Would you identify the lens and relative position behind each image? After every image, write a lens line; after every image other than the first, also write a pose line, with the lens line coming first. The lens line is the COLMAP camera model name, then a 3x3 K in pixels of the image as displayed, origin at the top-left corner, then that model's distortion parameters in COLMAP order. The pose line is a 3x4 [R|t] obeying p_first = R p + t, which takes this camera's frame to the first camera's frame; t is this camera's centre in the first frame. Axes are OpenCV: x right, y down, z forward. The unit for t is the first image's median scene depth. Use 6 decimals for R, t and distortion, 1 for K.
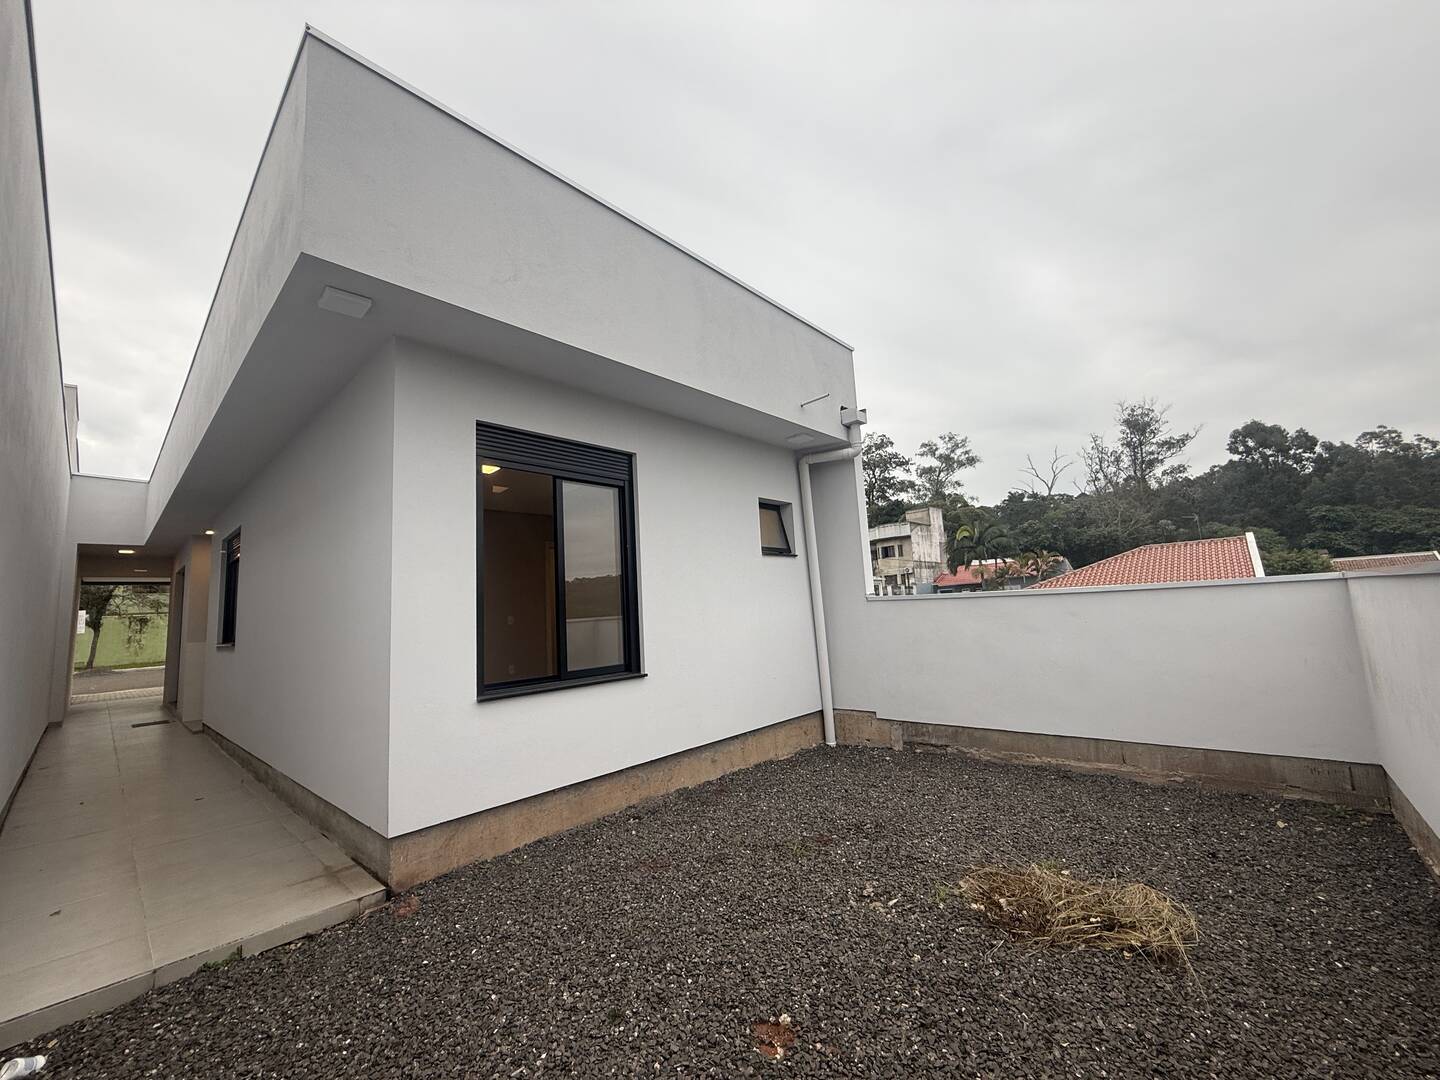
lens RADIAL K [[569.6, 0, 715.3], [0, 569.6, 538.3], [0, 0, 1]] dist [-0.000612, -0.000508]
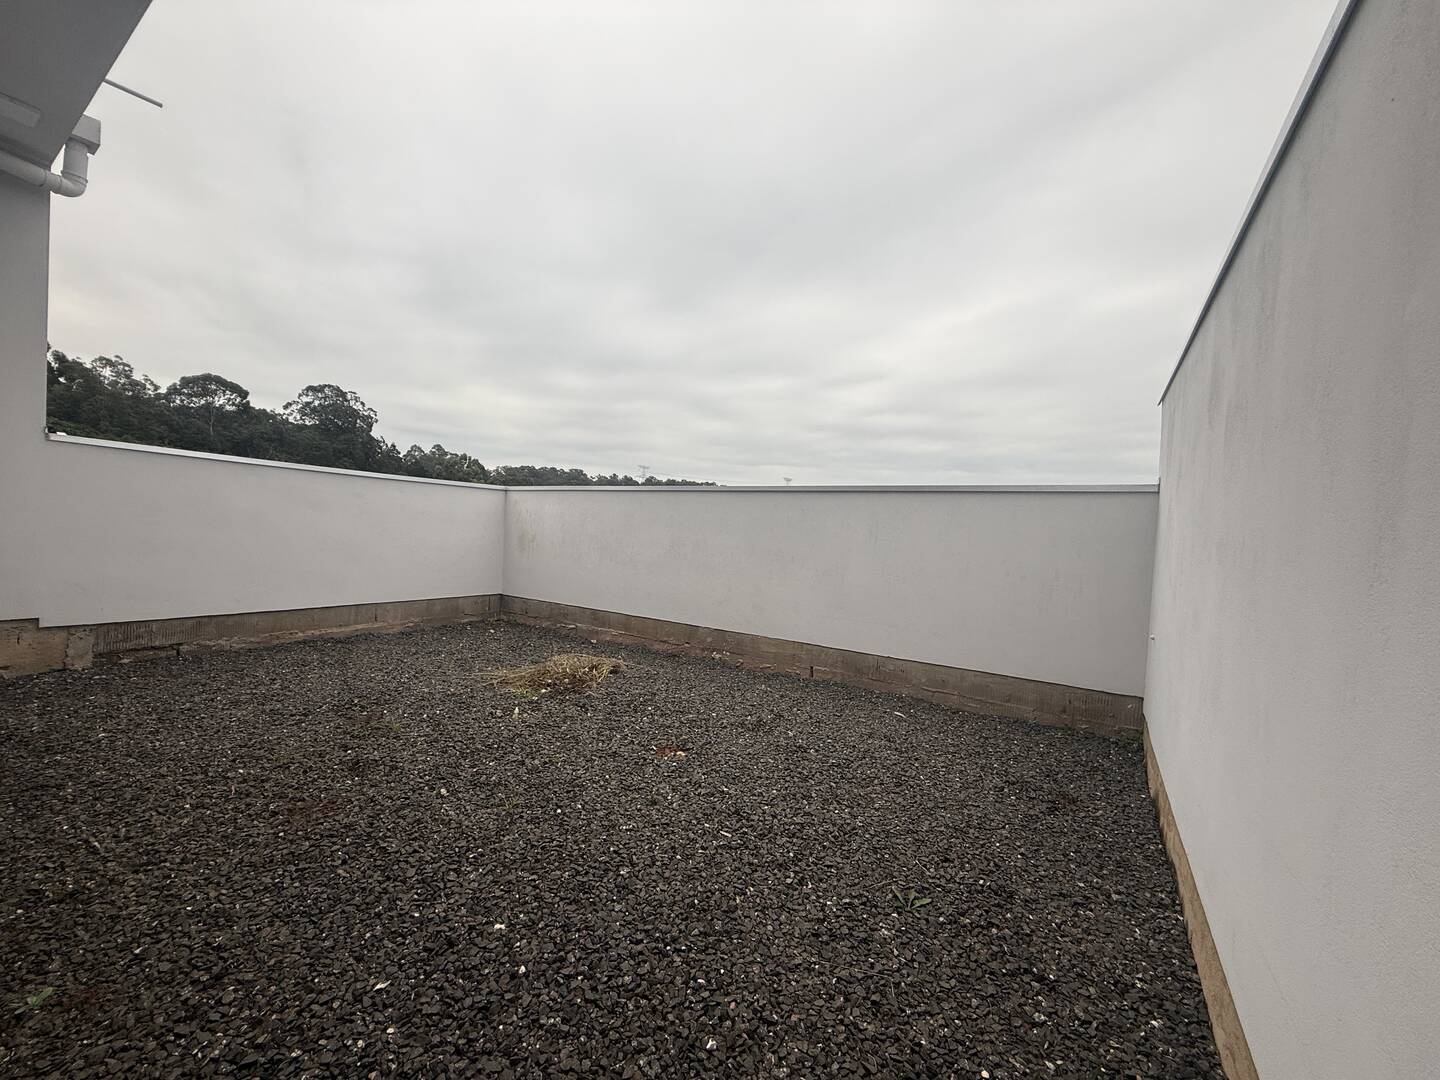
lens RADIAL K [[569.6, 0, 716.4], [0, 569.6, 538.1], [0, 0, 1]] dist [-0.000612, -0.000508]
pose [[-0.163881, 0.031991, 0.985961, -0.466016], [-0.167868, 0.983992, -0.059829, 0.137531], [-0.972092, -0.175317, -0.155888, 0.409990]]
